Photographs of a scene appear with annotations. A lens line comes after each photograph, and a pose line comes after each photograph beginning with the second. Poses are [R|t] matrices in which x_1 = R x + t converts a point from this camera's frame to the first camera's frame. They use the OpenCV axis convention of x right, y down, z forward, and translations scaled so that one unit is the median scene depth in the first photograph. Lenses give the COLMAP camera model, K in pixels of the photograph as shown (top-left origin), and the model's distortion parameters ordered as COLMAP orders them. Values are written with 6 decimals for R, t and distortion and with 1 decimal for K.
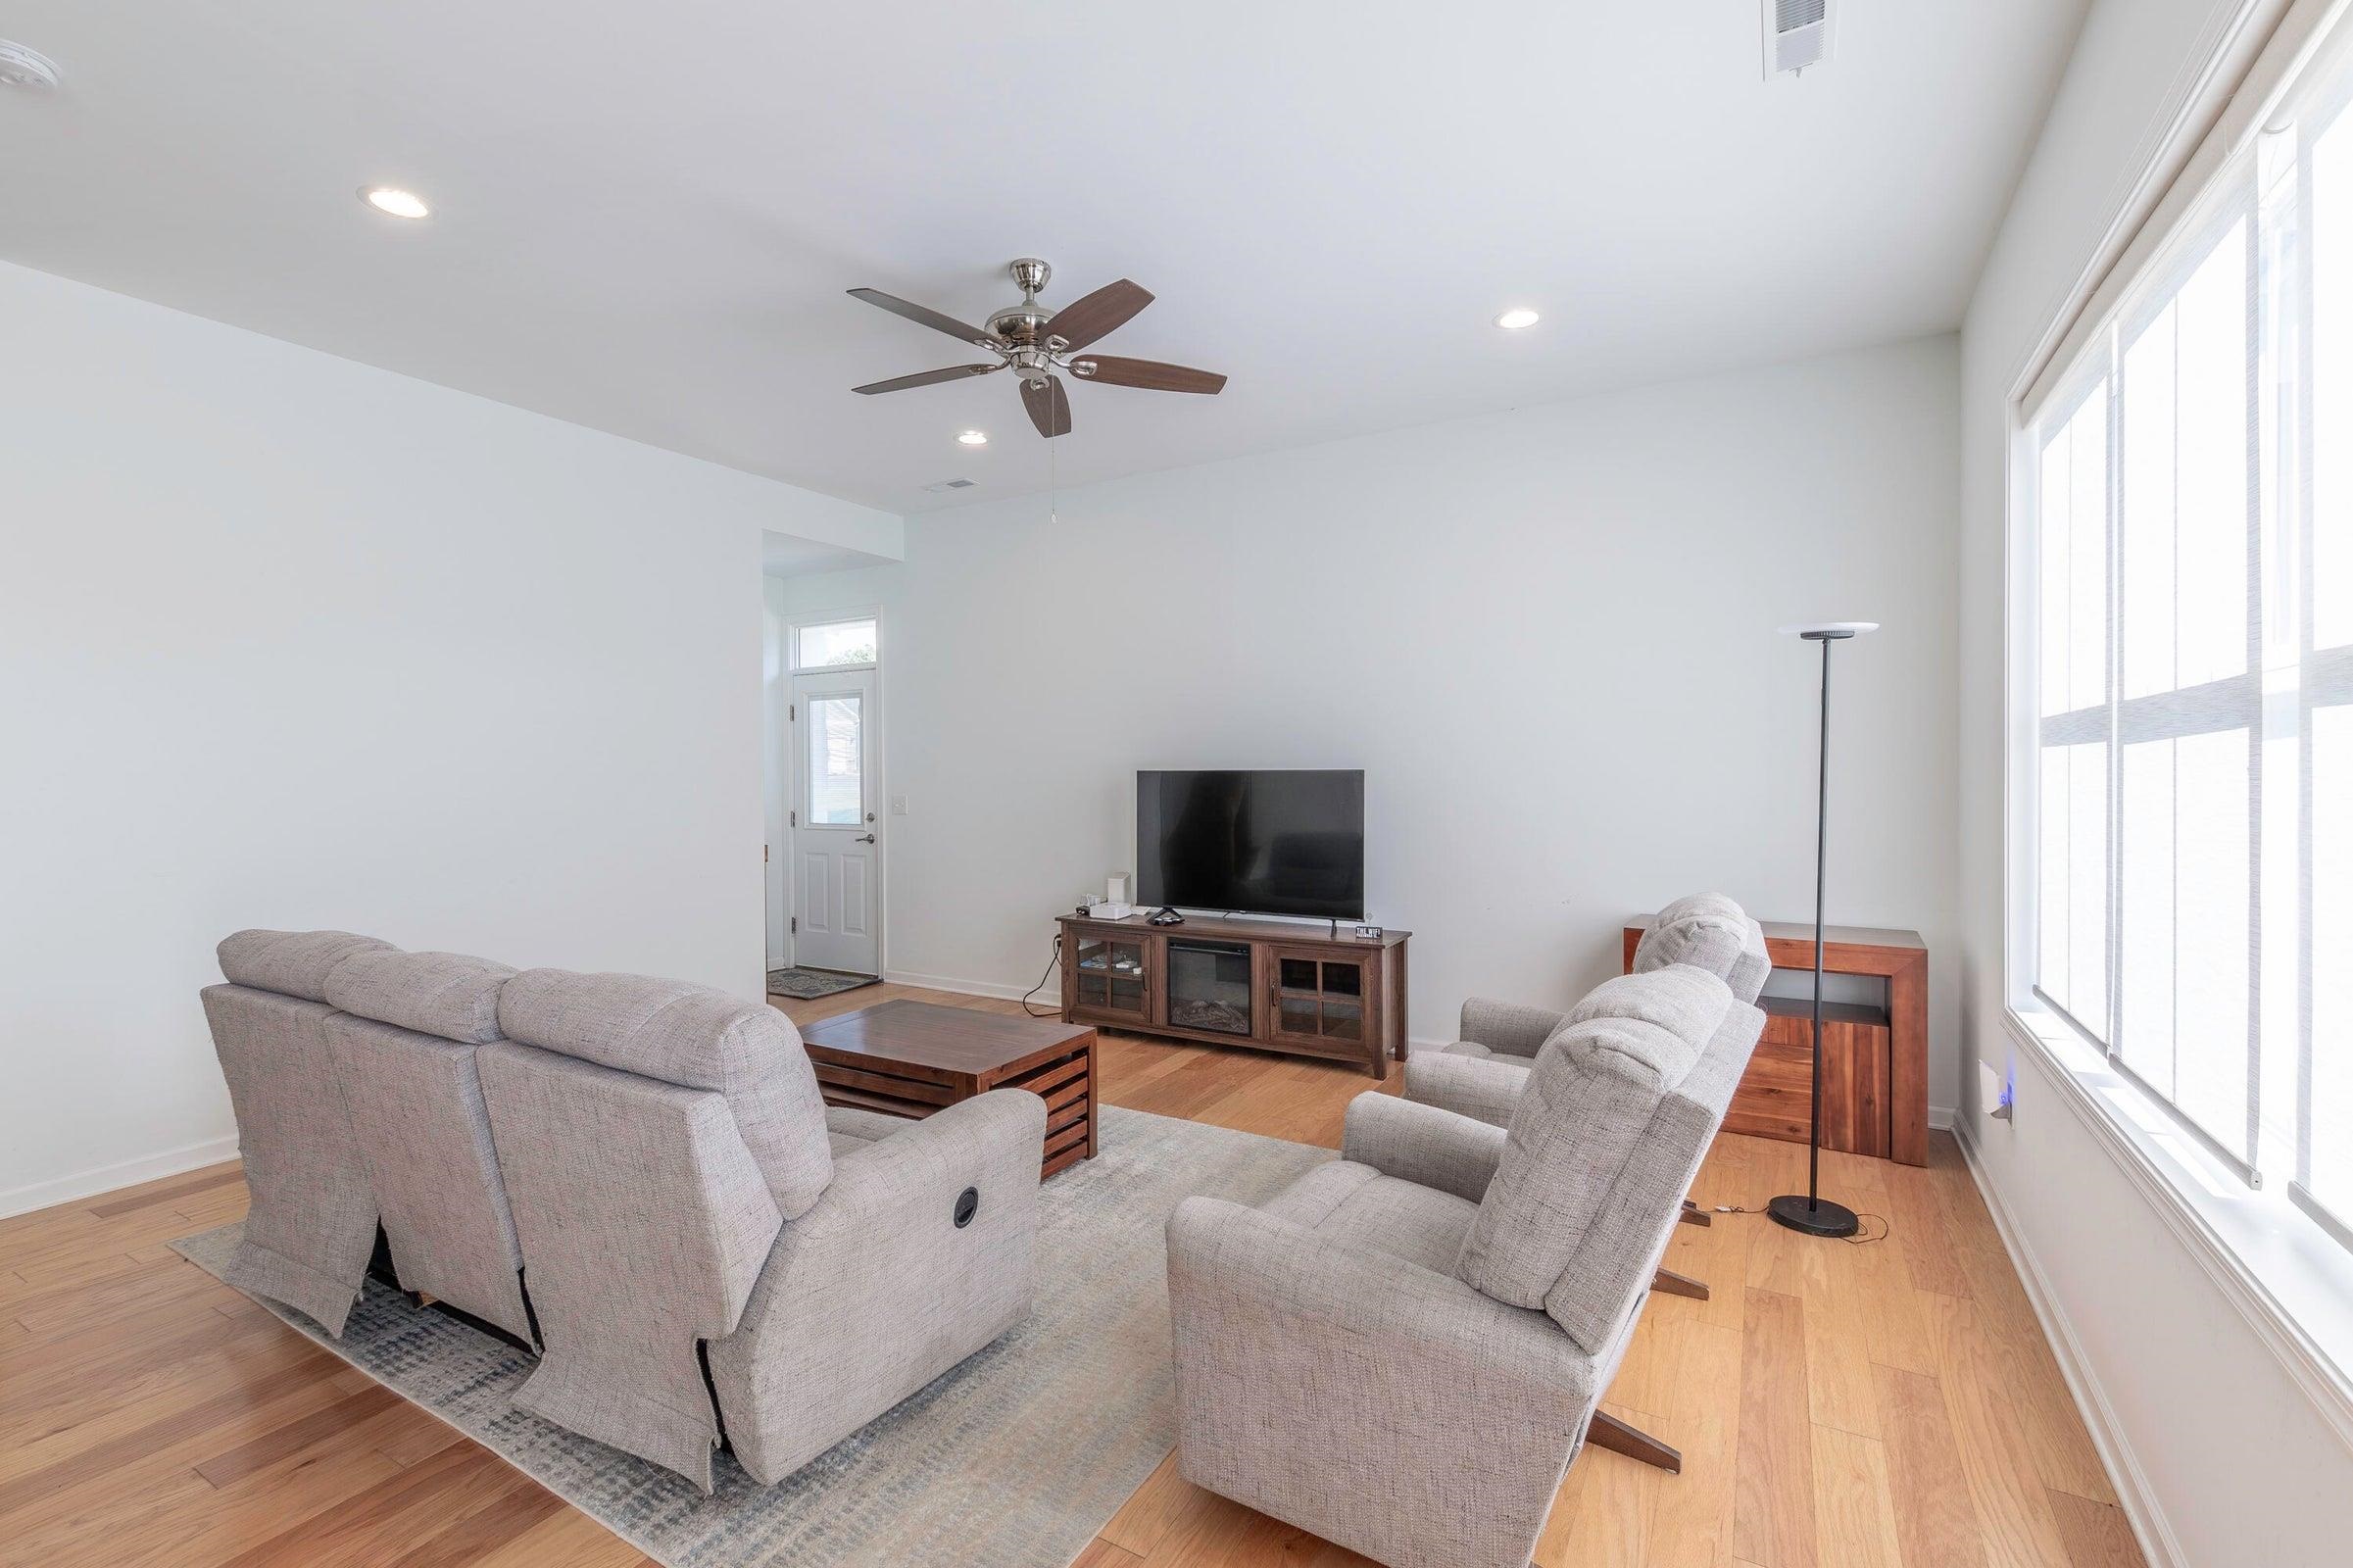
lens RADIAL K [[1045.5, 0, 1160.3], [0, 1045.5, 778.7], [0, 0, 1]] dist [0.009726, -0.001298]
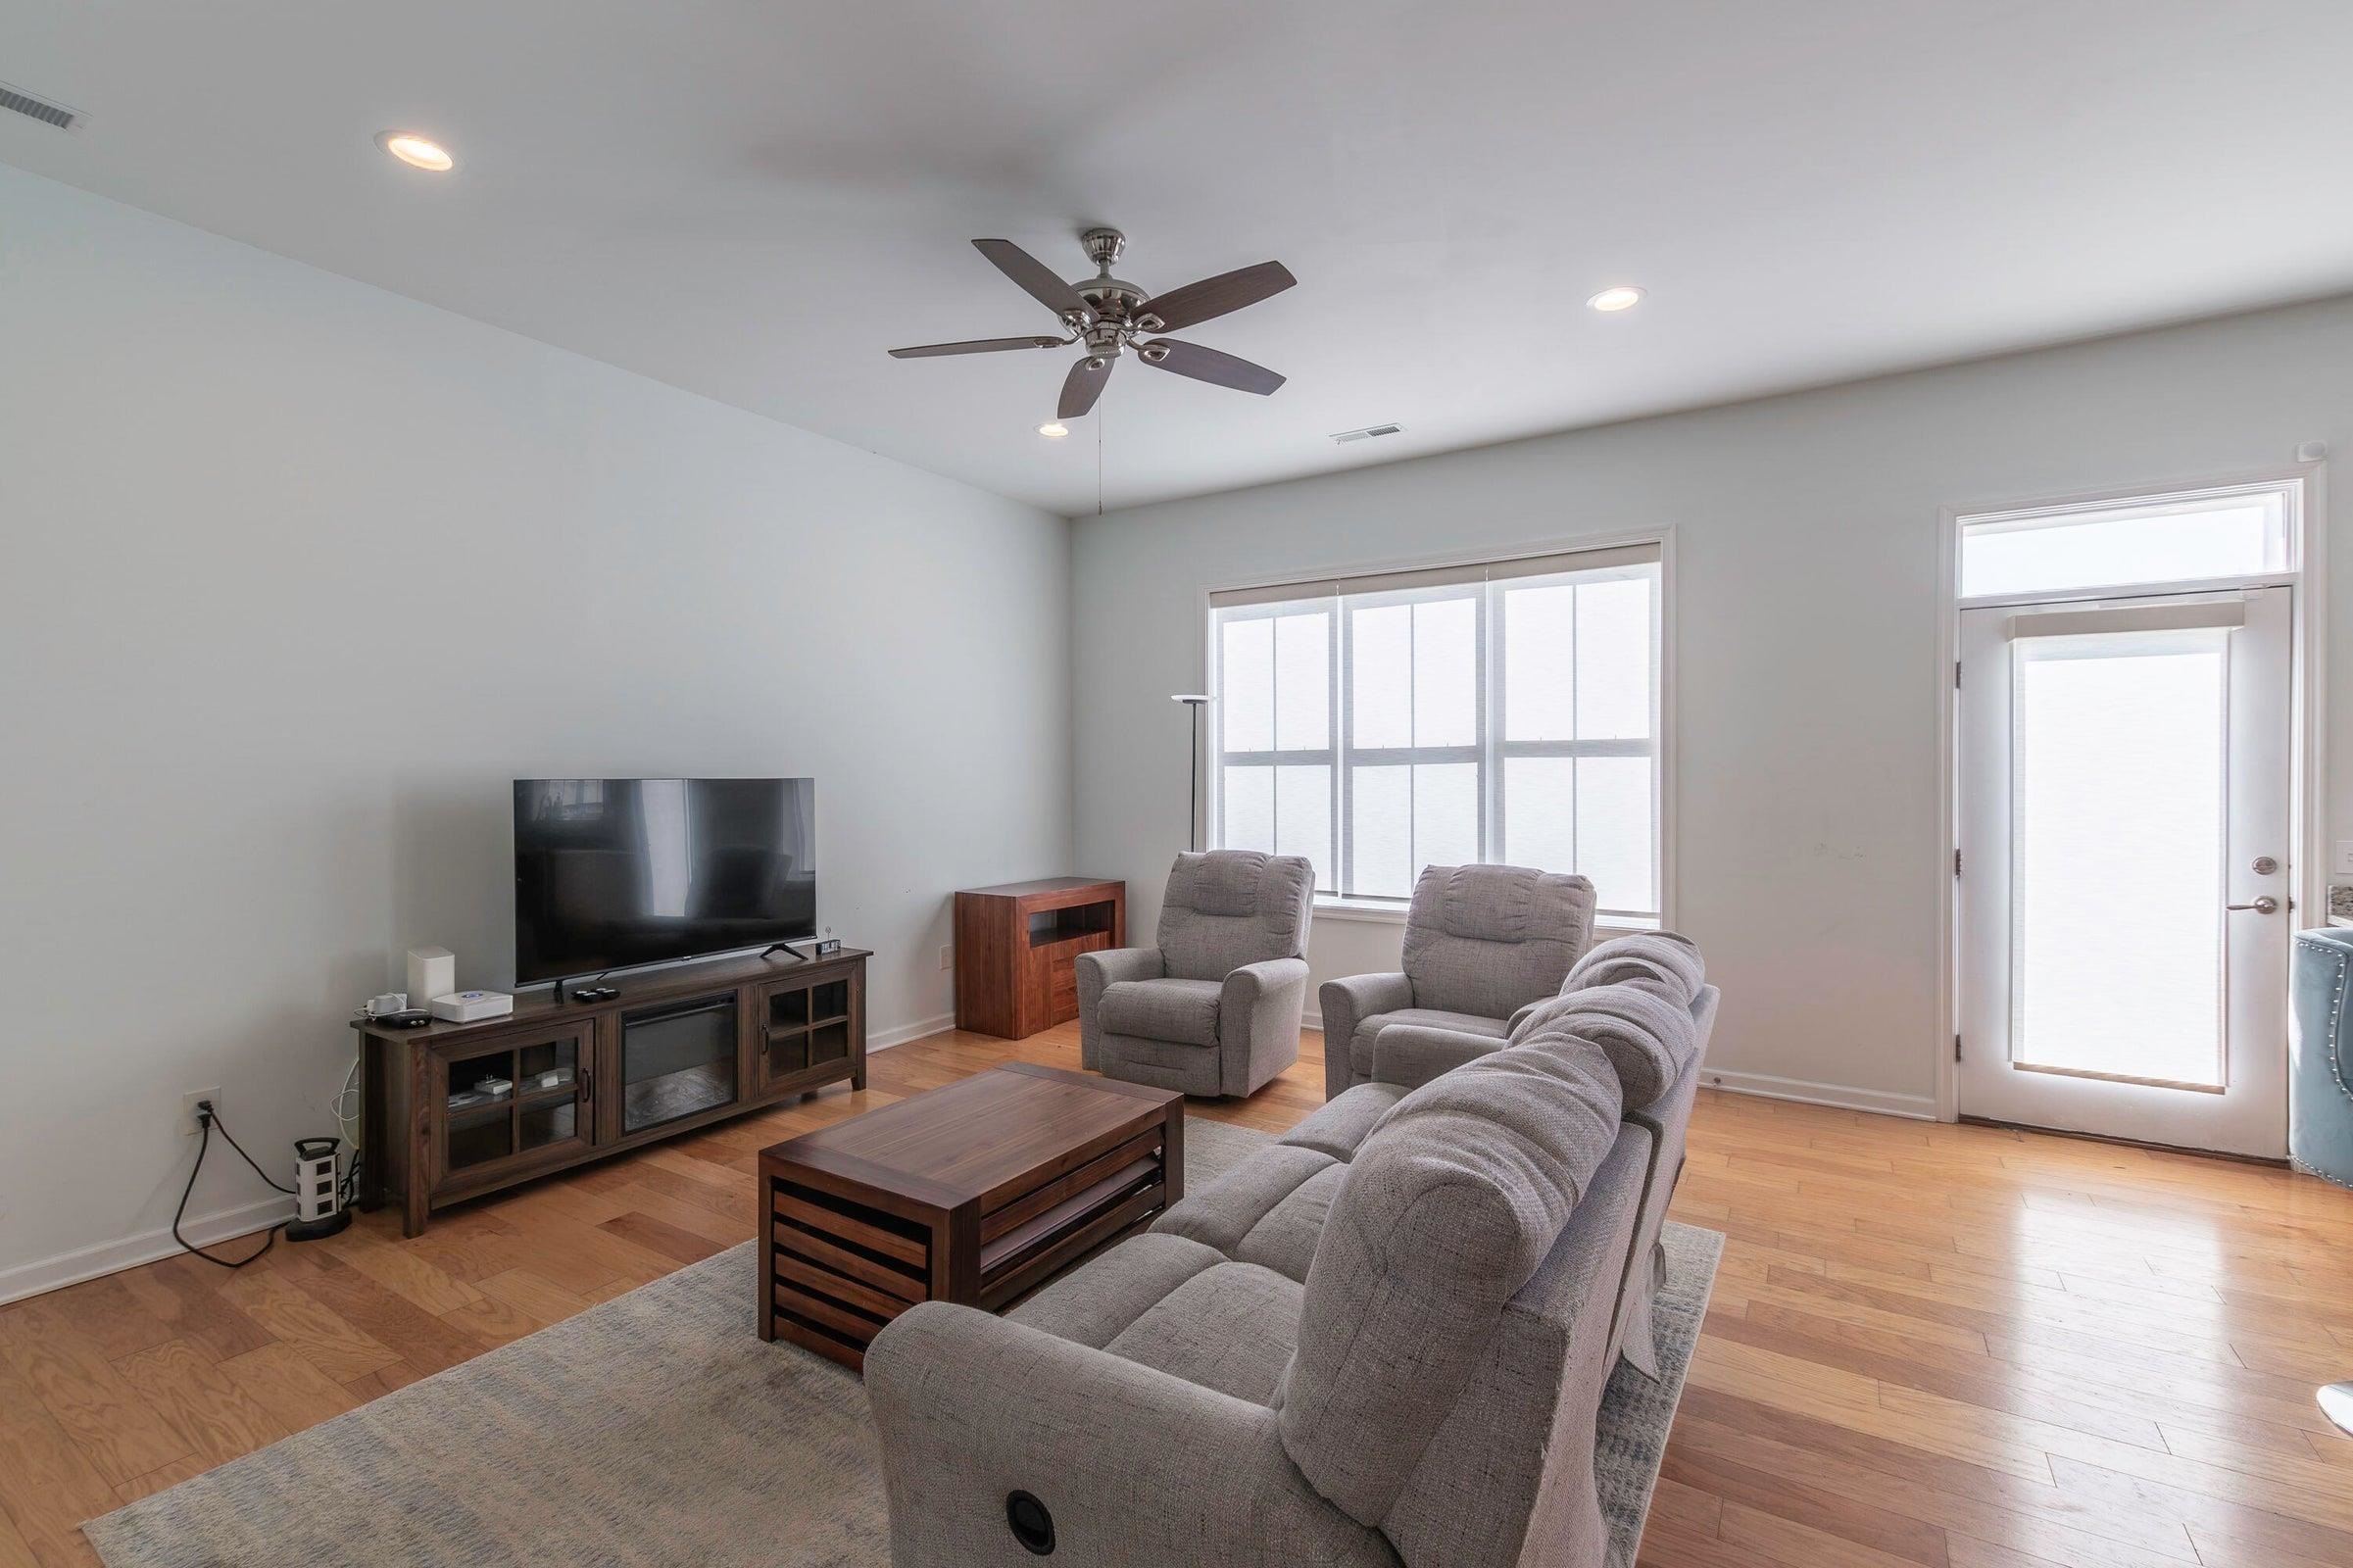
lens RADIAL K [[1045.5, 0, 1166.6], [0, 1045.5, 779.2], [0, 0, 1]] dist [0.009726, -0.001298]
pose [[0.032937, 0.000954, 0.999457, -1.017822], [0.012172, 0.999925, -0.001356, -0.003686], [-0.999383, 0.012210, 0.032923, 0.881848]]
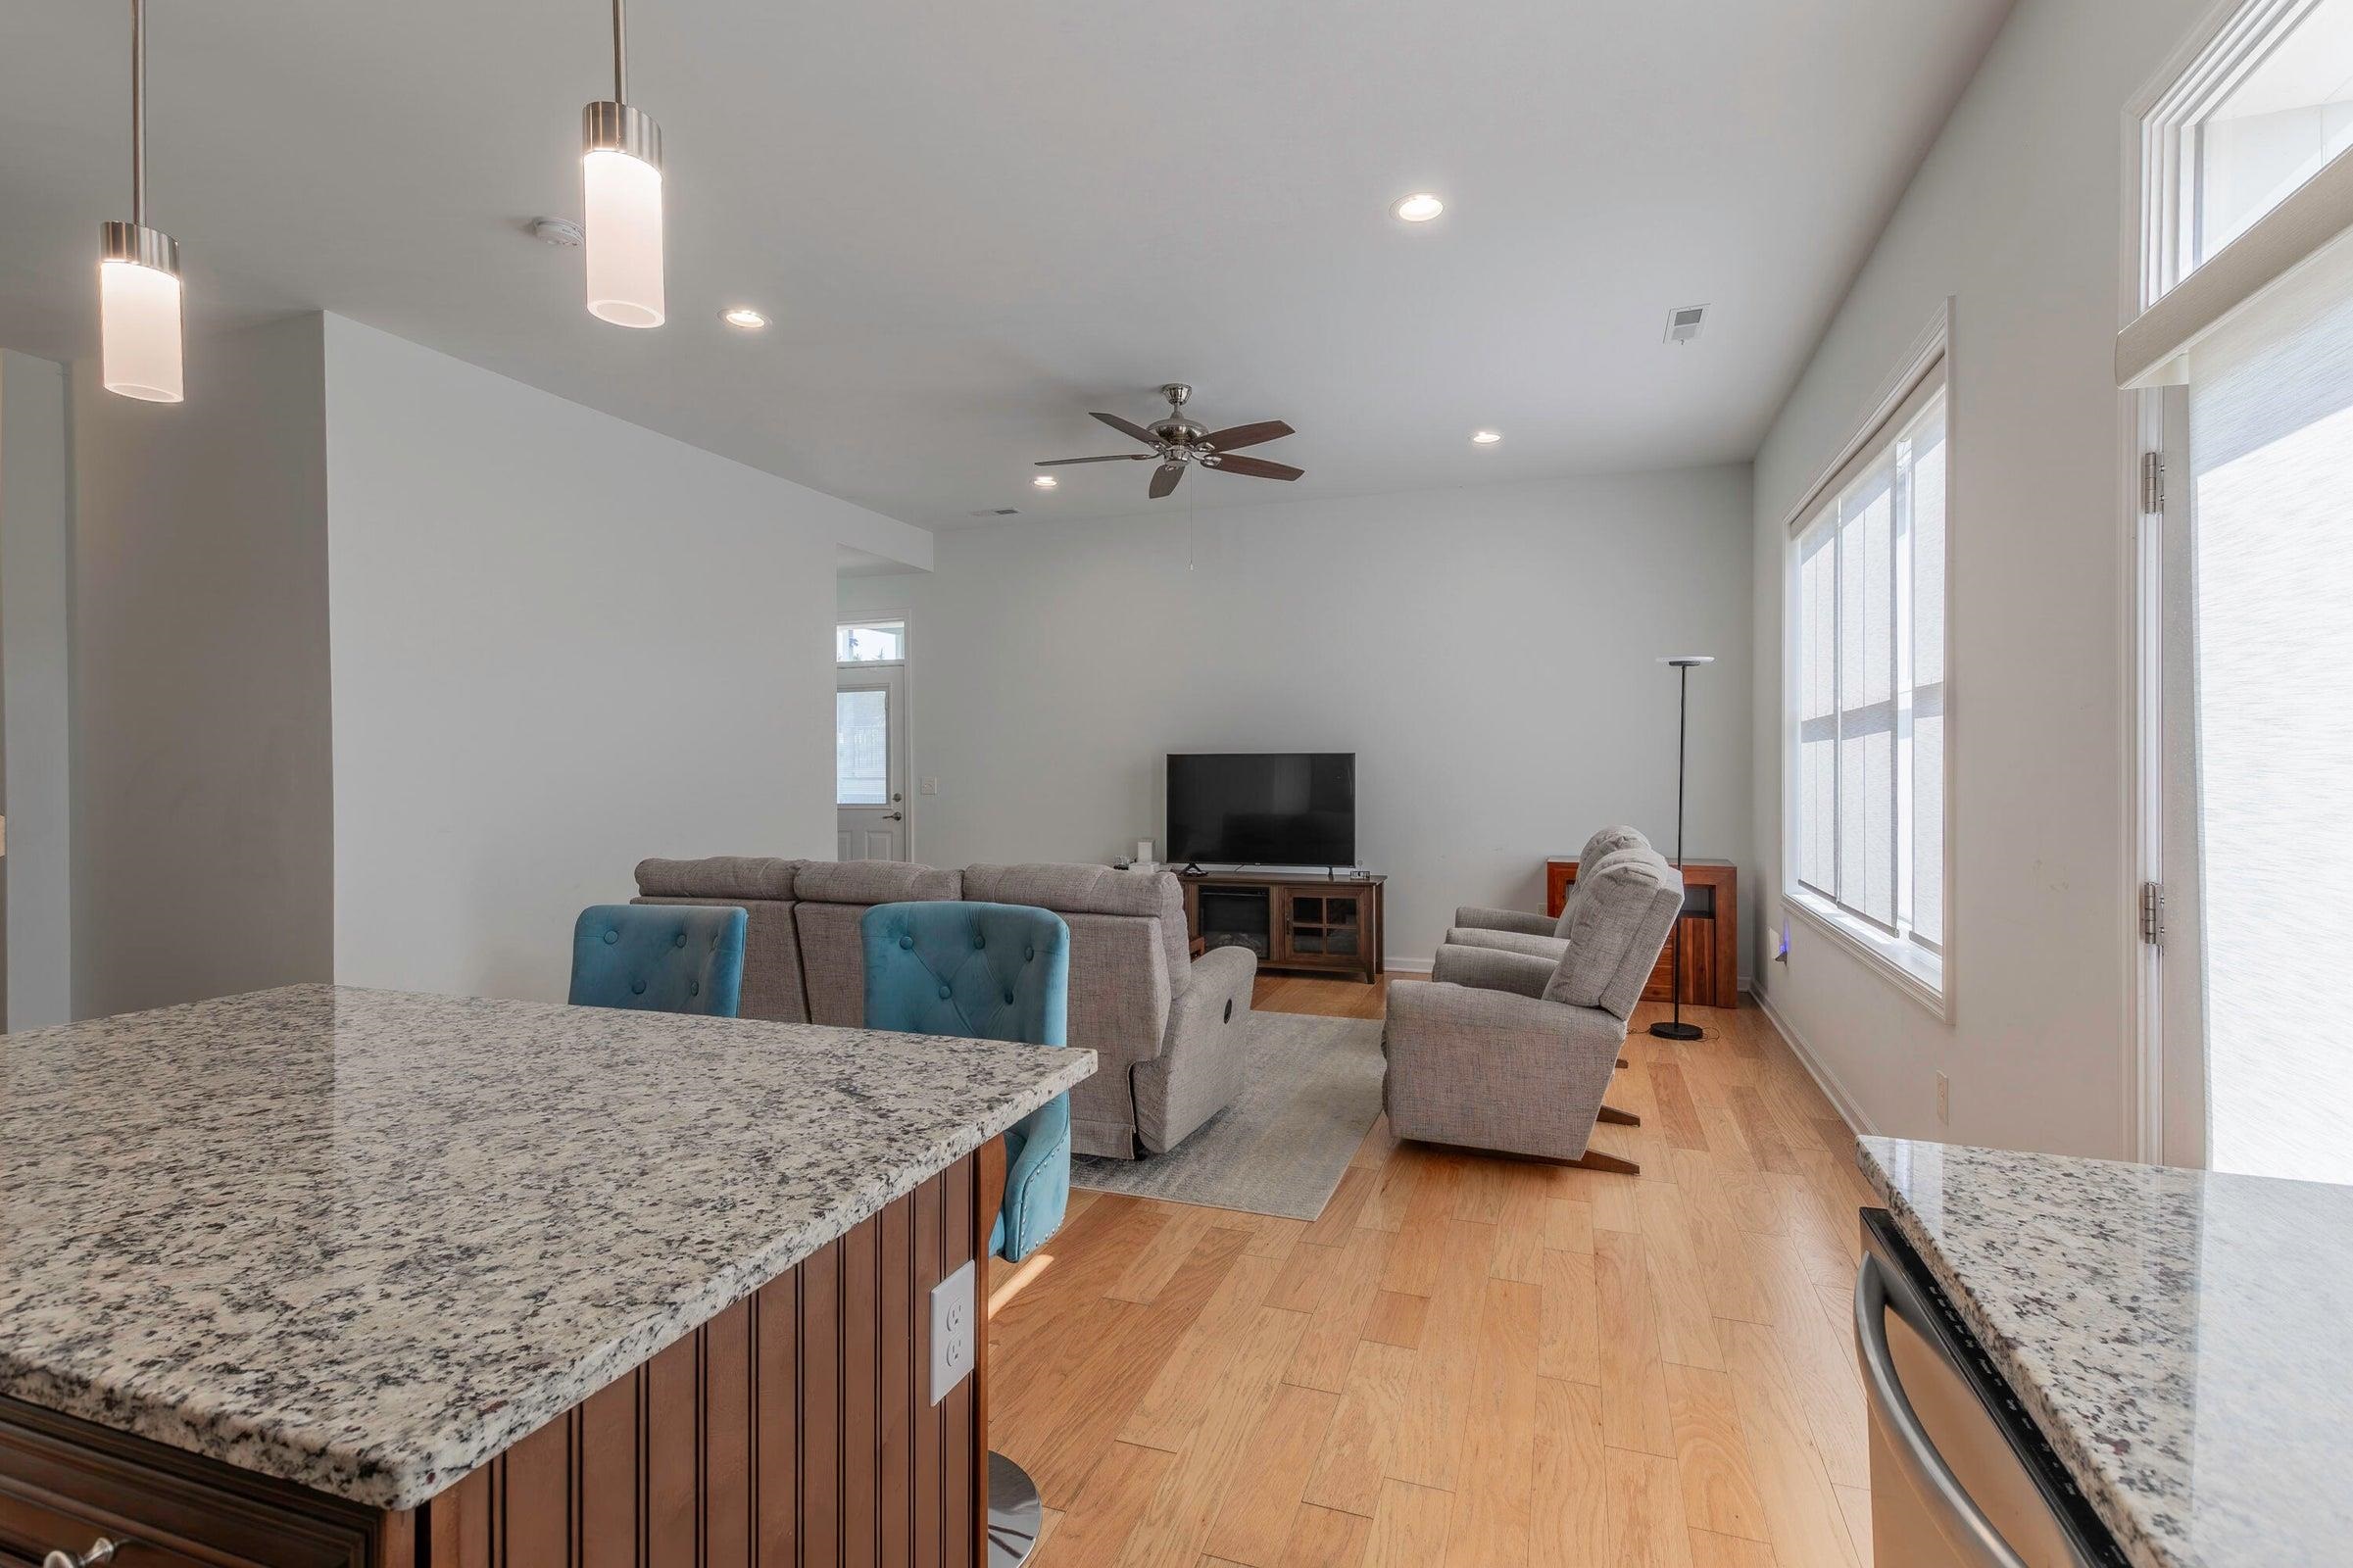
lens RADIAL K [[1070.2, 0, 1200.7], [0, 1070.2, 774.1], [0, 0, 1]] dist [-0.001372, 0.000049]
pose [[0.980072, 0.001847, 0.198632, -0.362009], [-0.000671, 0.999982, -0.005987, 0.036094], [-0.198639, 0.005735, 0.980056, -0.393066]]
